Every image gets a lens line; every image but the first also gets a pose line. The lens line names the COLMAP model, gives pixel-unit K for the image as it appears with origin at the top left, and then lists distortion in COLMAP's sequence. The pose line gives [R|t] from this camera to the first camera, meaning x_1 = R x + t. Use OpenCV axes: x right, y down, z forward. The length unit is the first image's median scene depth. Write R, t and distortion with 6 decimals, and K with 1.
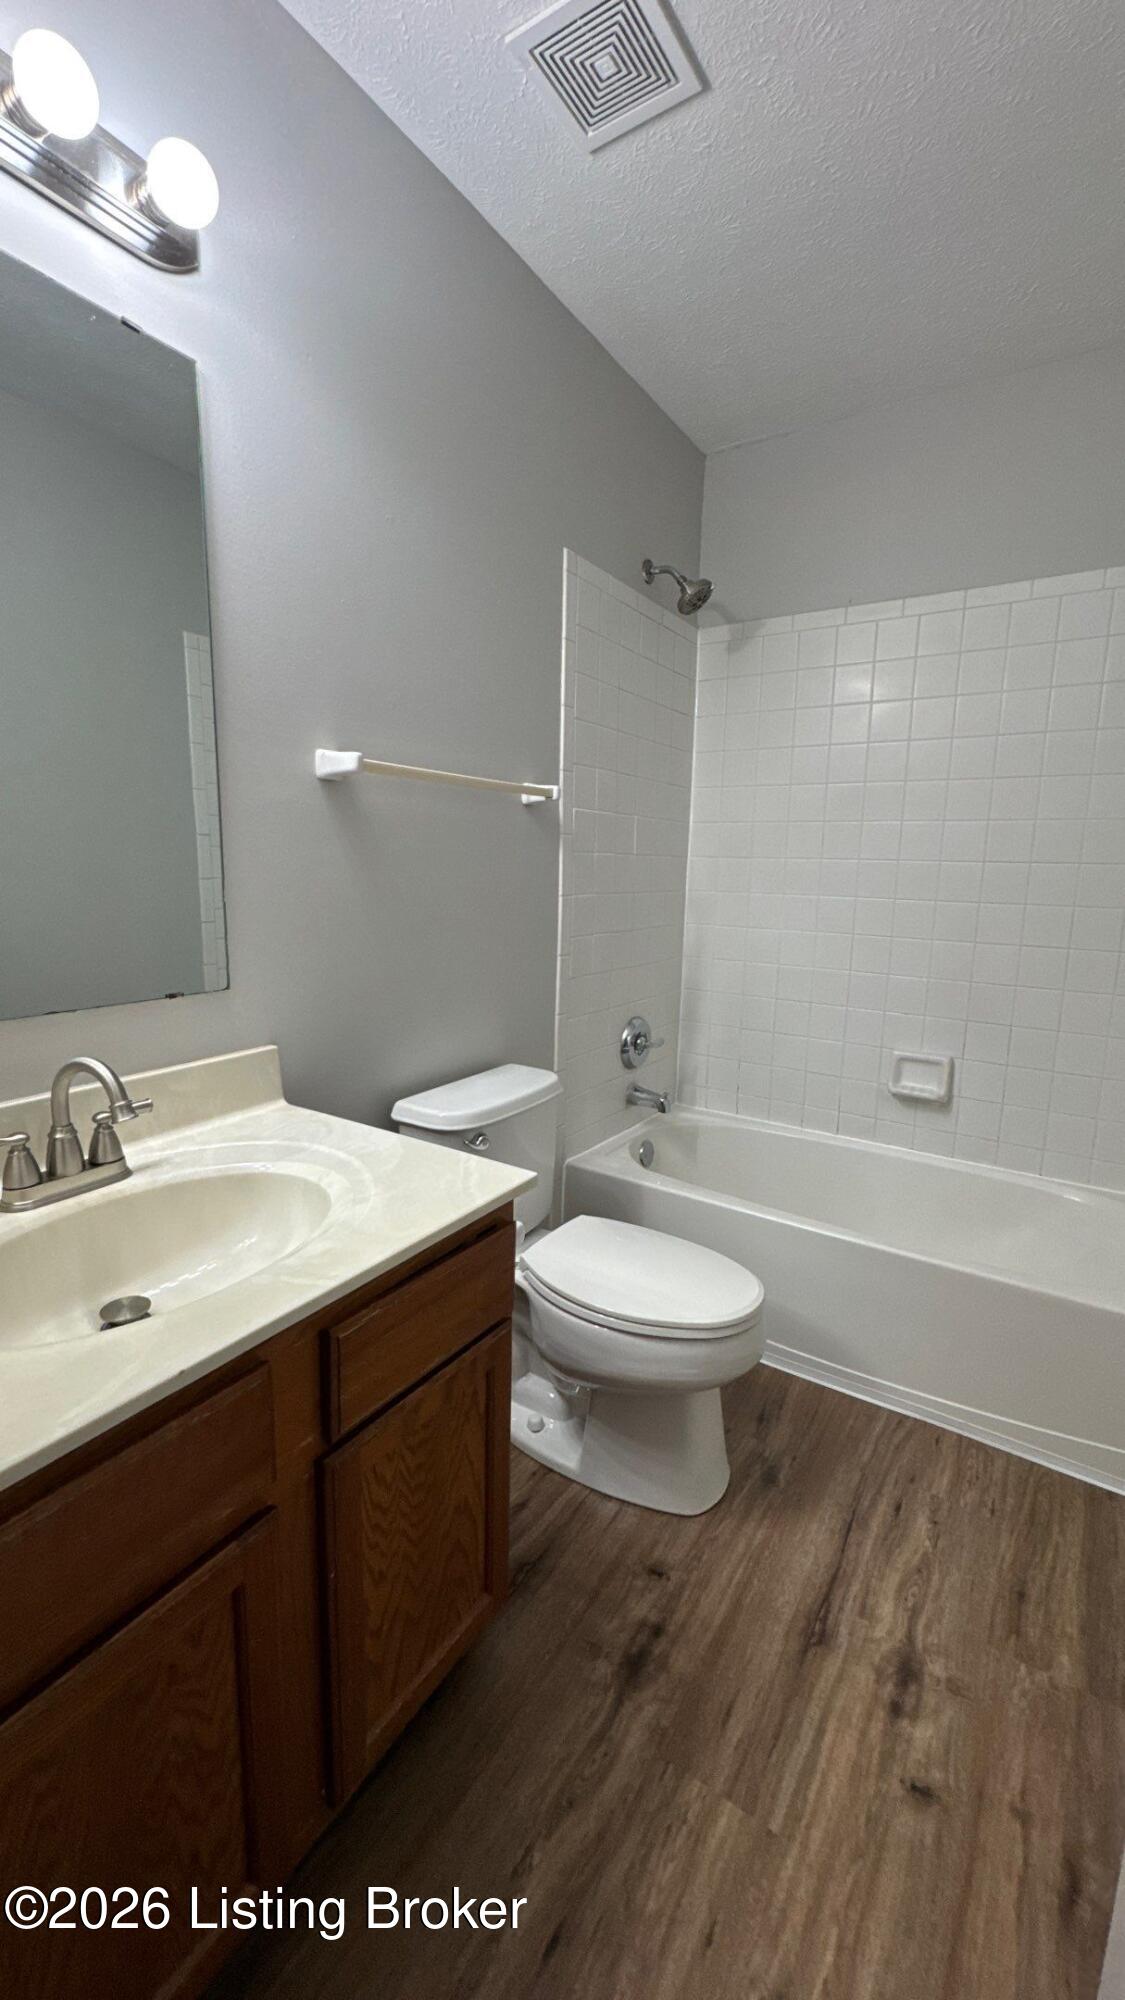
lens RADIAL K [[797.6, 0, 563.8], [0, 797.6, 1003.5], [0, 0, 1]] dist [-0.003868, -0.000761]
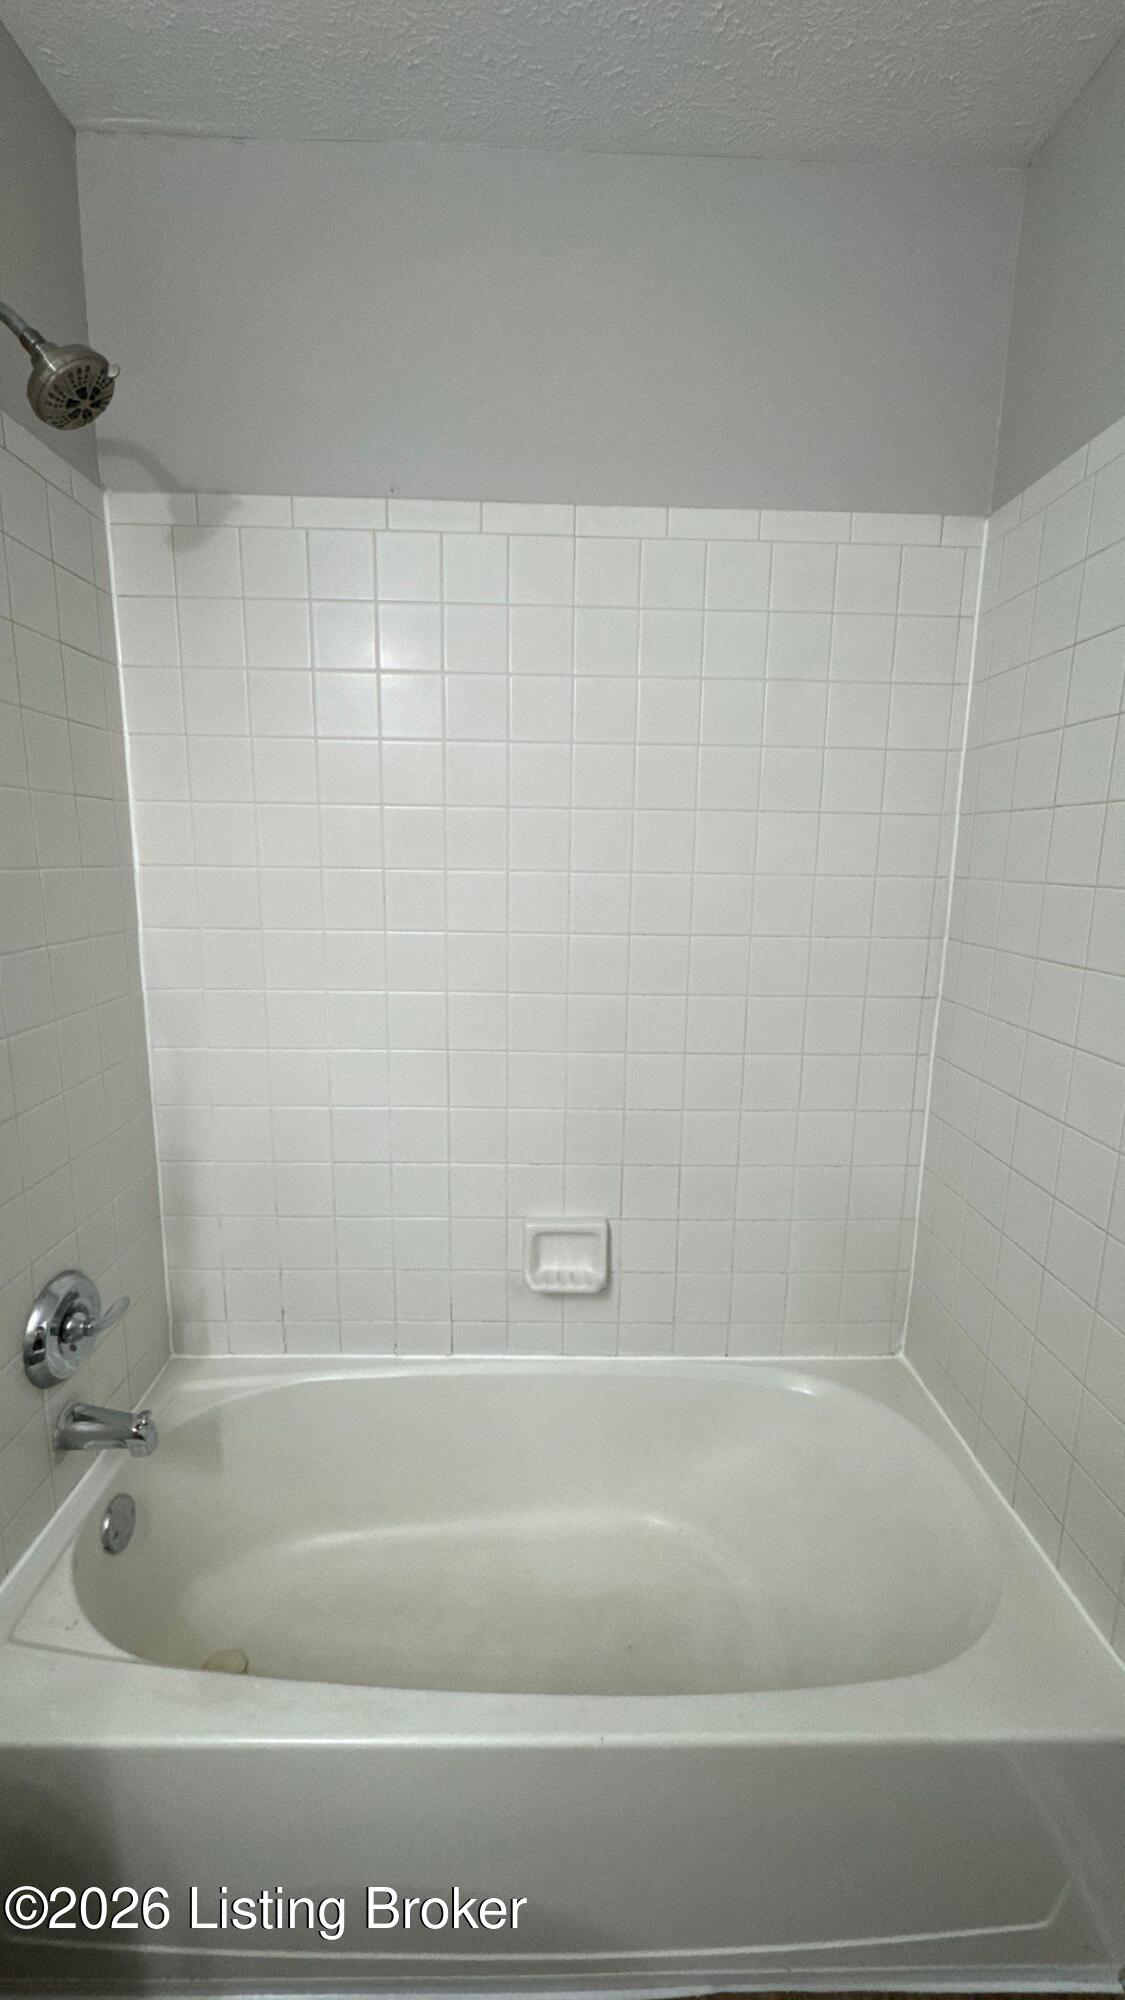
lens RADIAL K [[797.6, 0, 563.9], [0, 797.6, 1001.5], [0, 0, 1]] dist [-0.003868, -0.000761]
pose [[0.823568, -0.108637, 0.556717, 0.094346], [0.101969, 0.993854, 0.043092, -0.138495], [-0.557977, 0.021279, 0.829584, 0.425503]]
